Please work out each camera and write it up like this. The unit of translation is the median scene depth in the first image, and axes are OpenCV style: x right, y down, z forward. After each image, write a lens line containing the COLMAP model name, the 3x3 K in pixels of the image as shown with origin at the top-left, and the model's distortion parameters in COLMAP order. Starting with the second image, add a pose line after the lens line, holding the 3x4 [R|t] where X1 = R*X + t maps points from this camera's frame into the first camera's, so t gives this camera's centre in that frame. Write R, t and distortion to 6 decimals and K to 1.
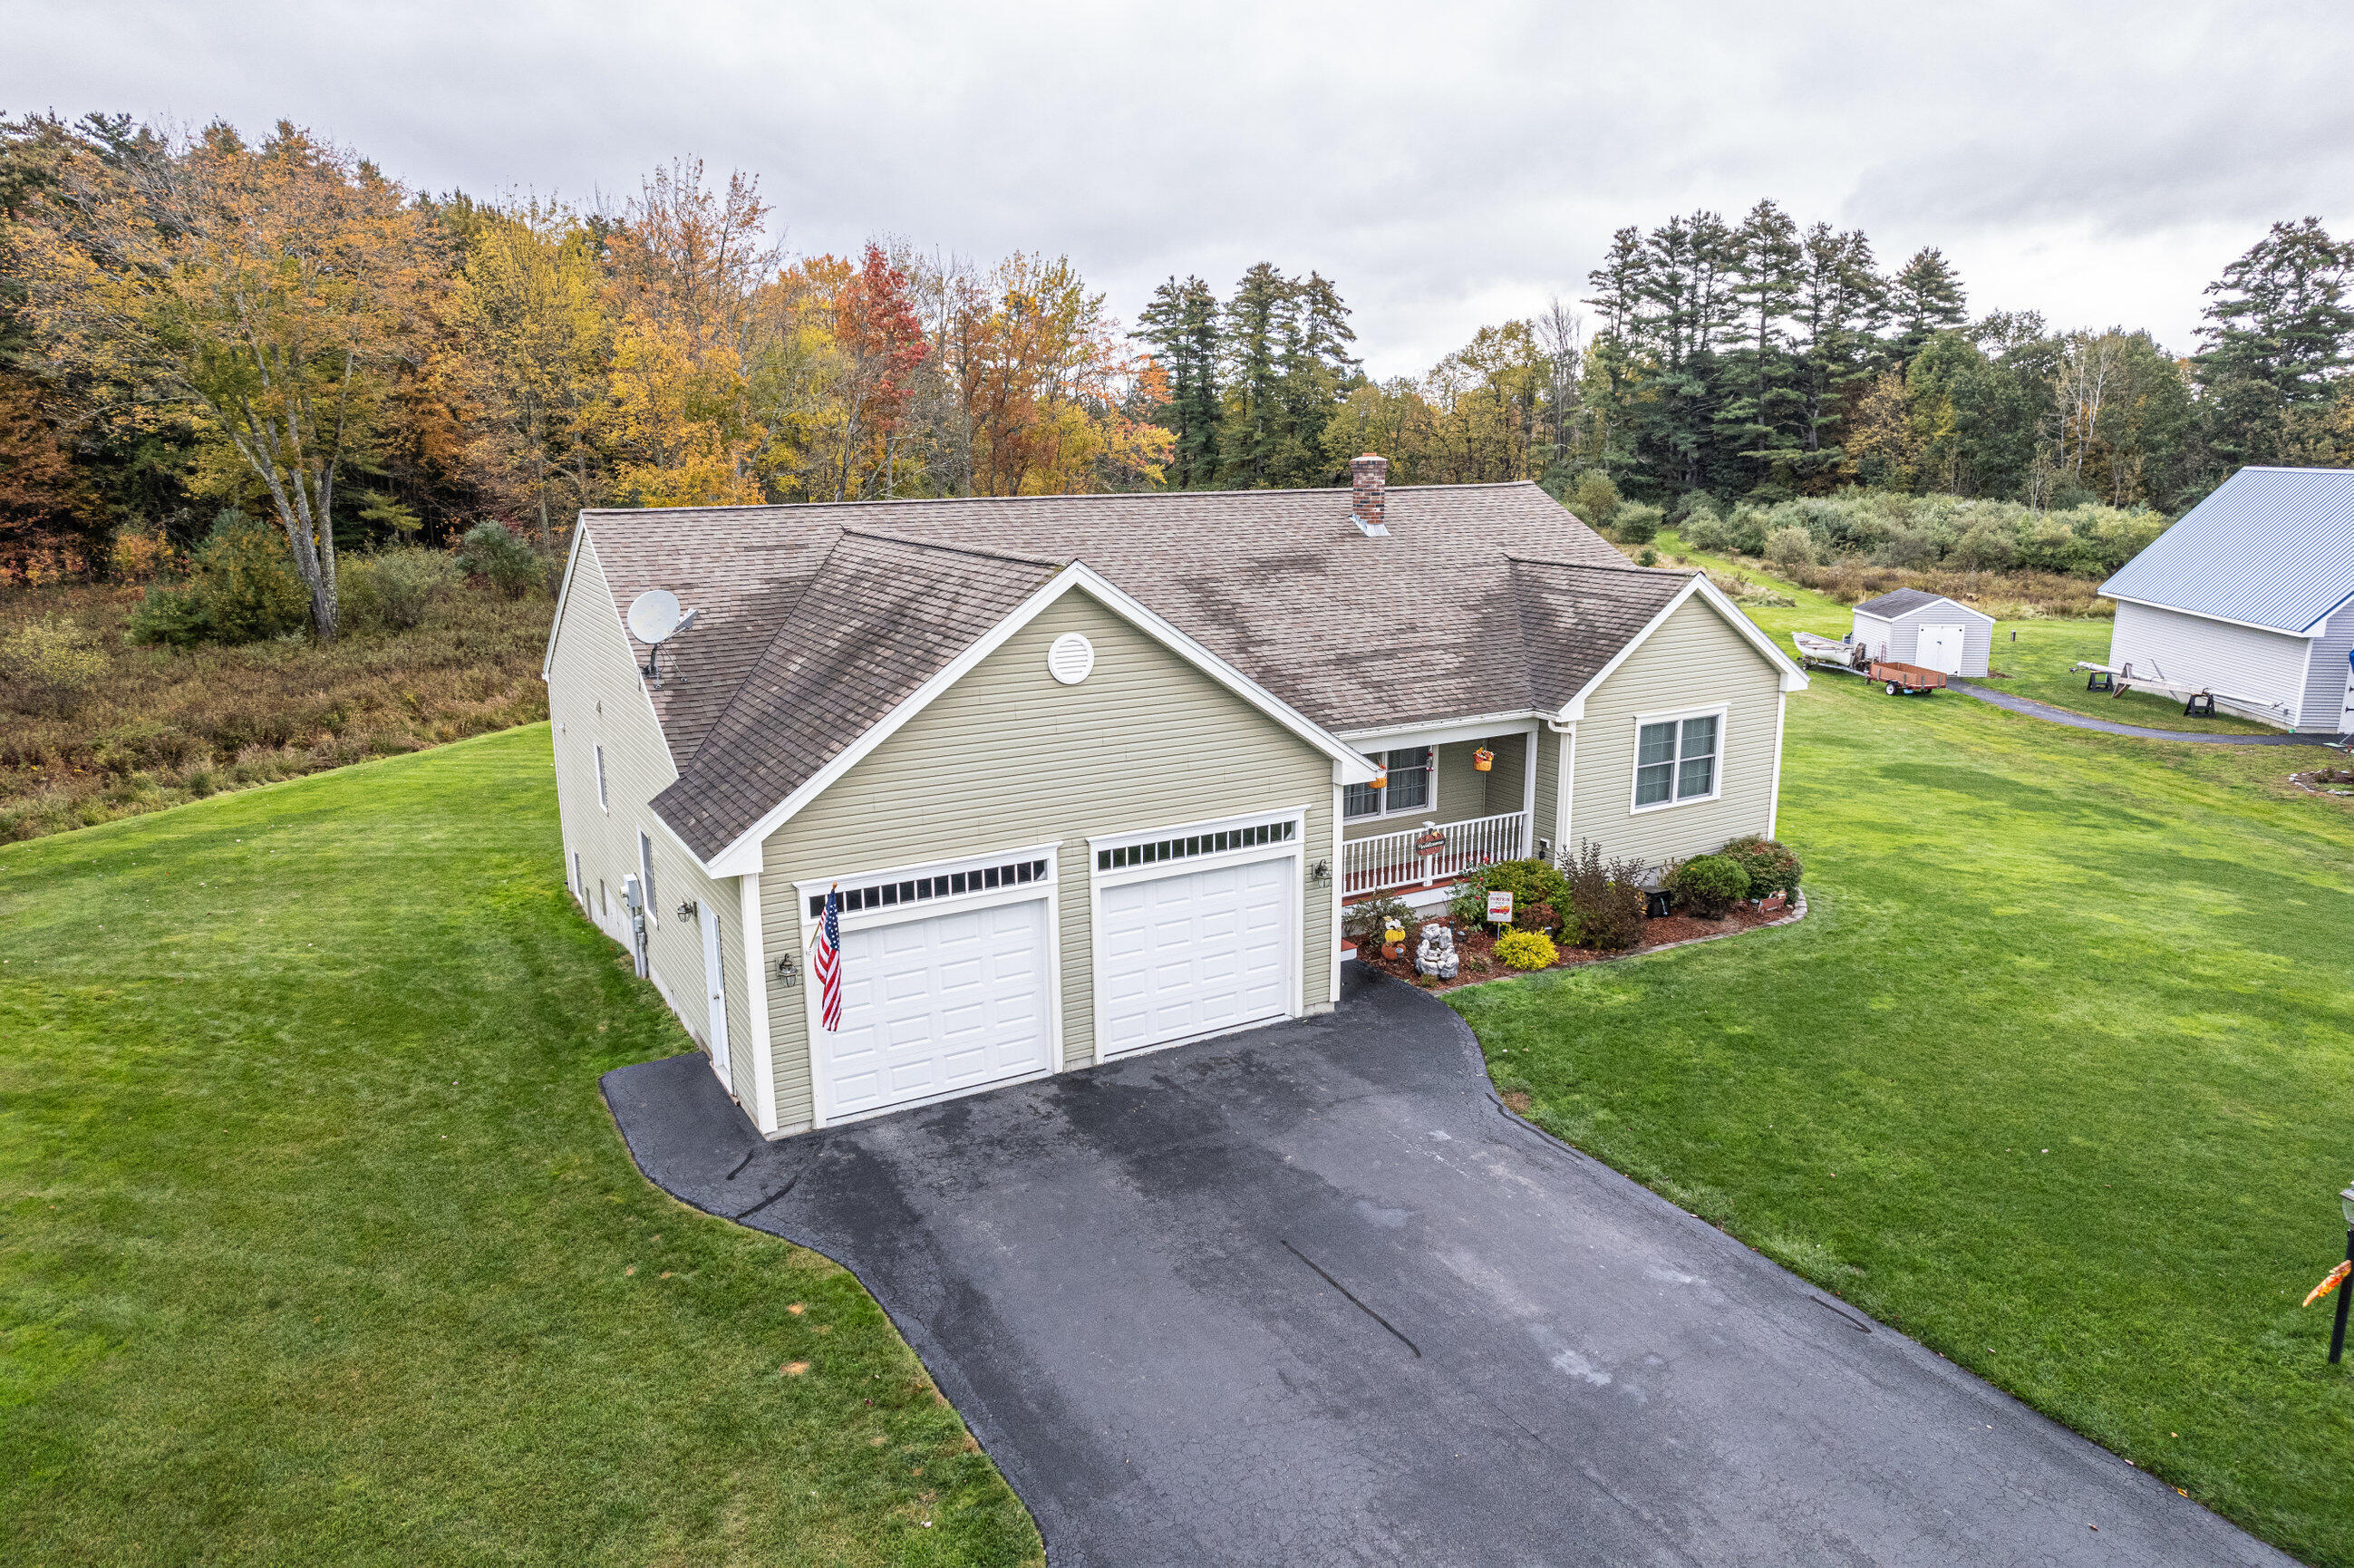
lens RADIAL K [[1480.9, 0, 1177.1], [0, 1480.9, 782.0], [0, 0, 1]] dist [-0.037488, 0.000136]
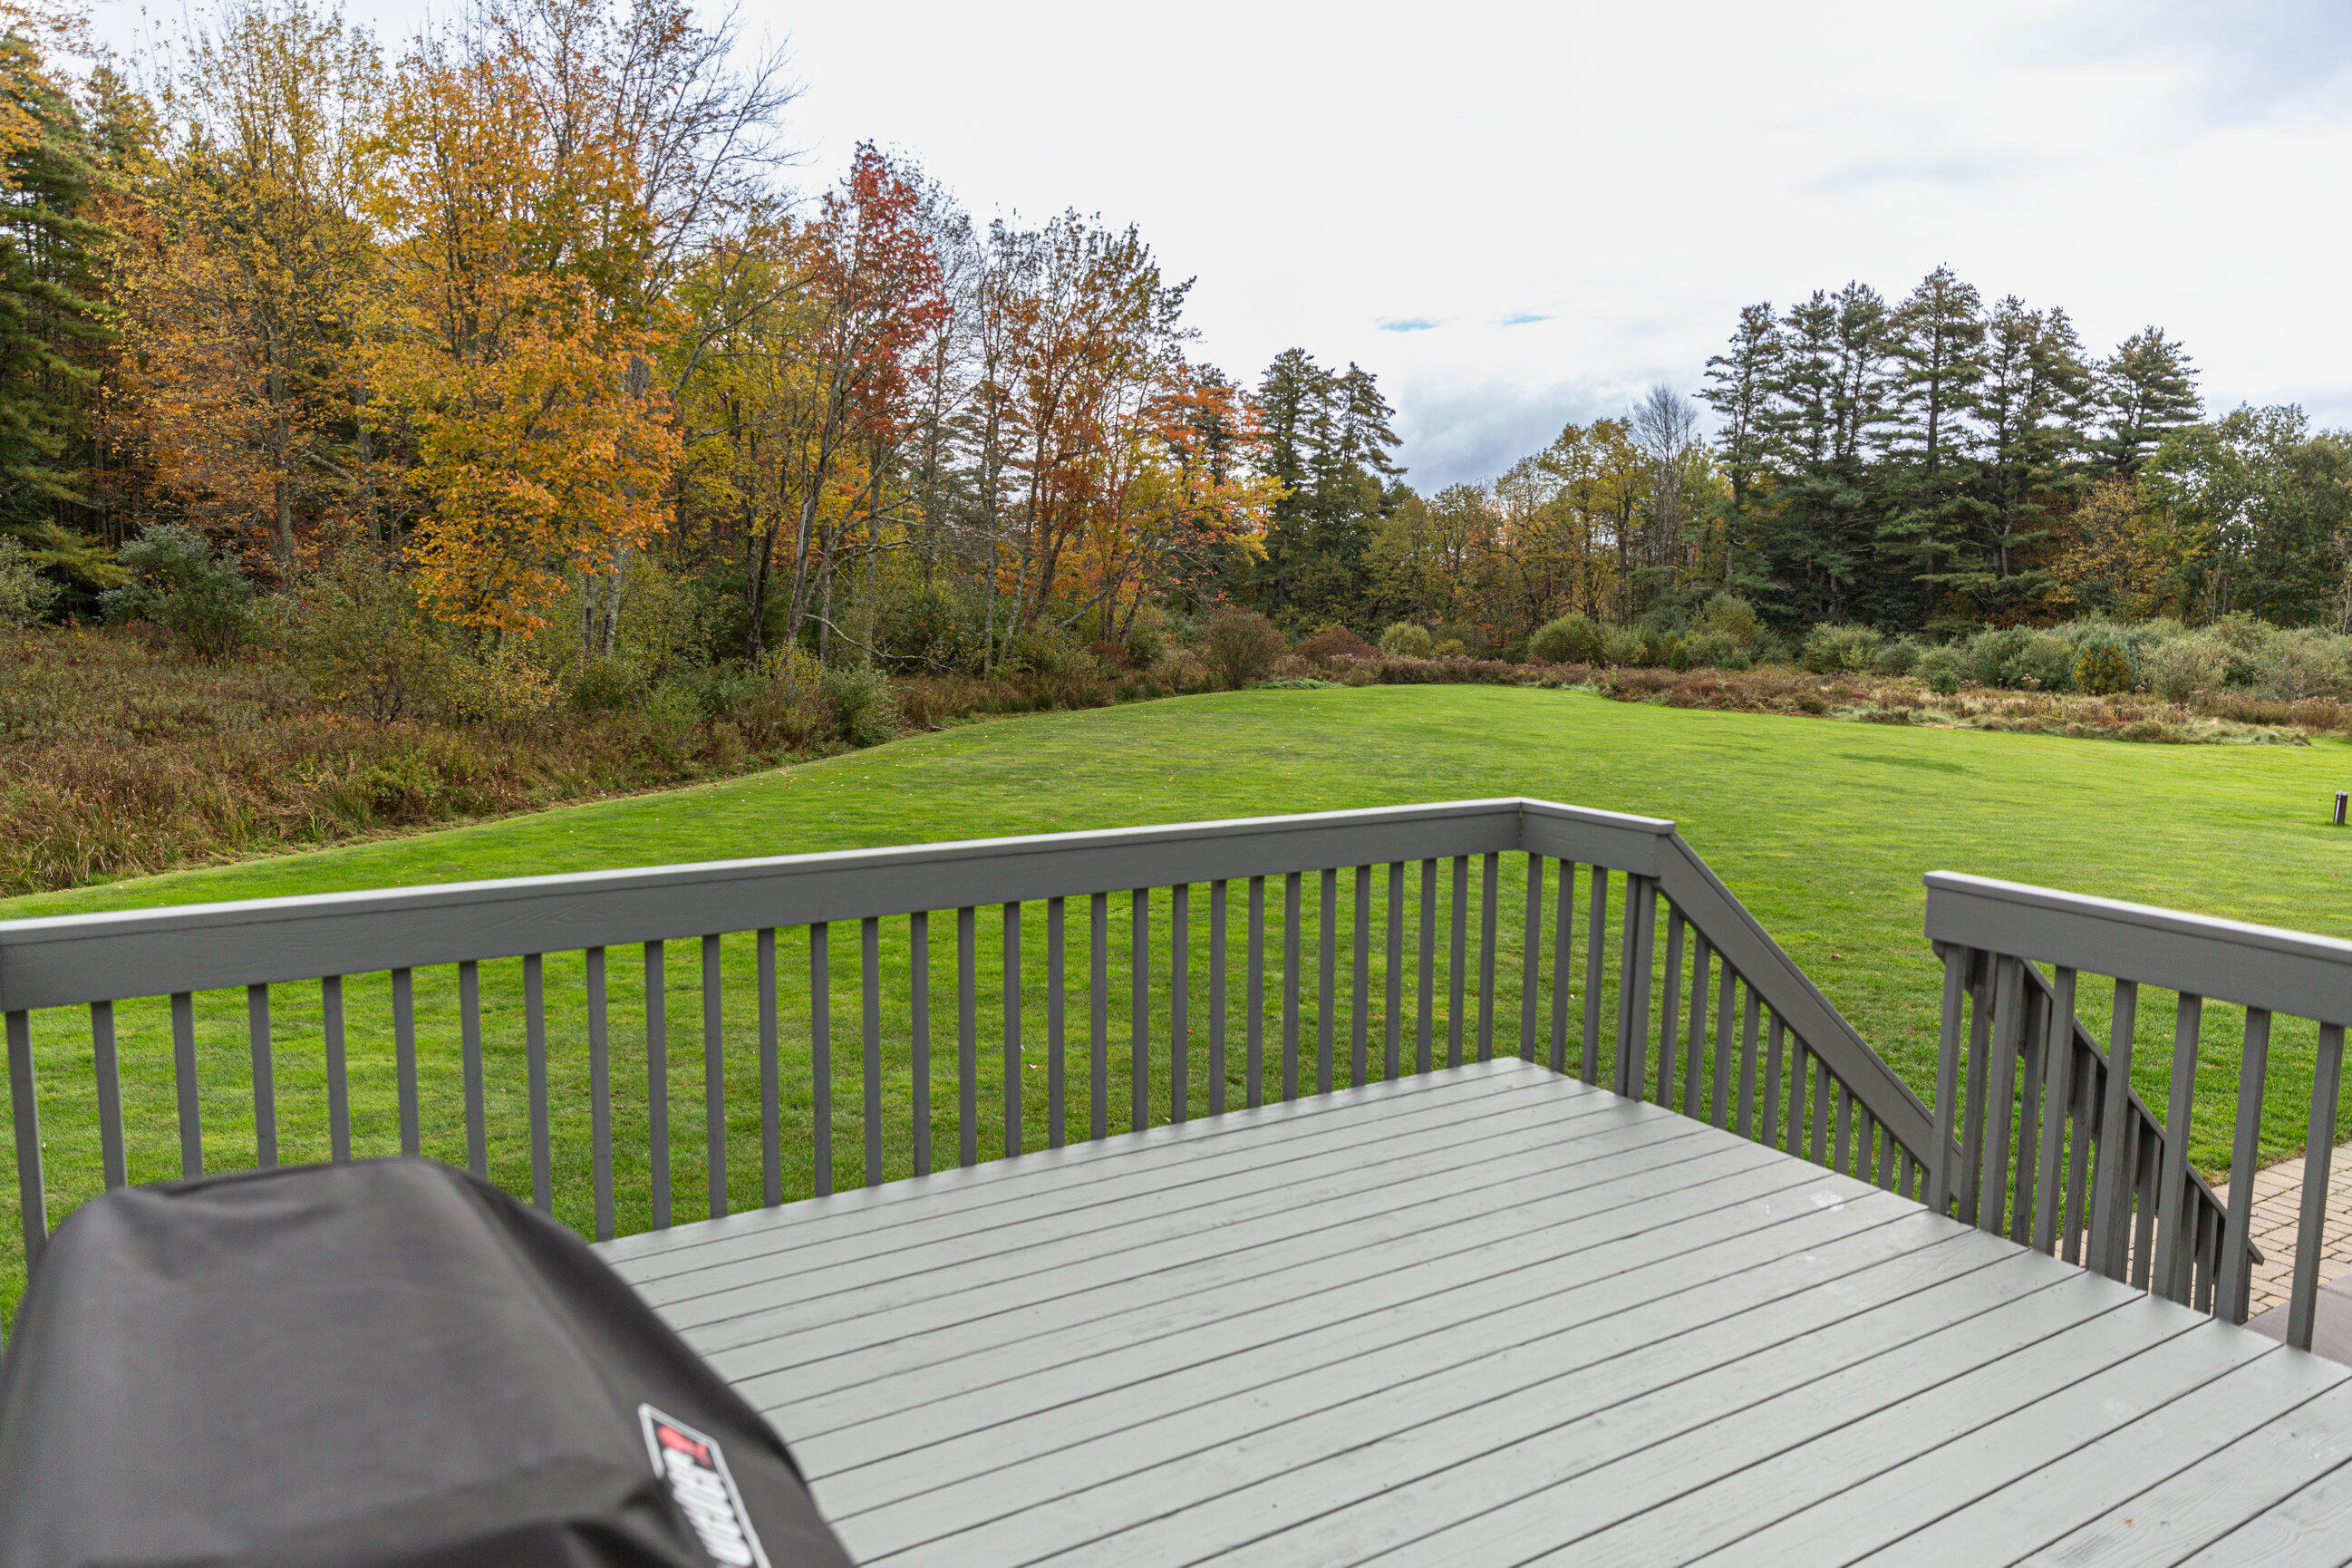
lens RADIAL K [[1598.9, 0, 1173.2], [0, 1598.9, 785.4], [0, 0, 1]] dist [0.001949, -0.000781]
pose [[0.999070, 0.022728, 0.036643, -0.044729], [-0.018603, 0.993843, -0.109221, -0.008960], [-0.038900, 0.108437, 0.993342, 0.160767]]
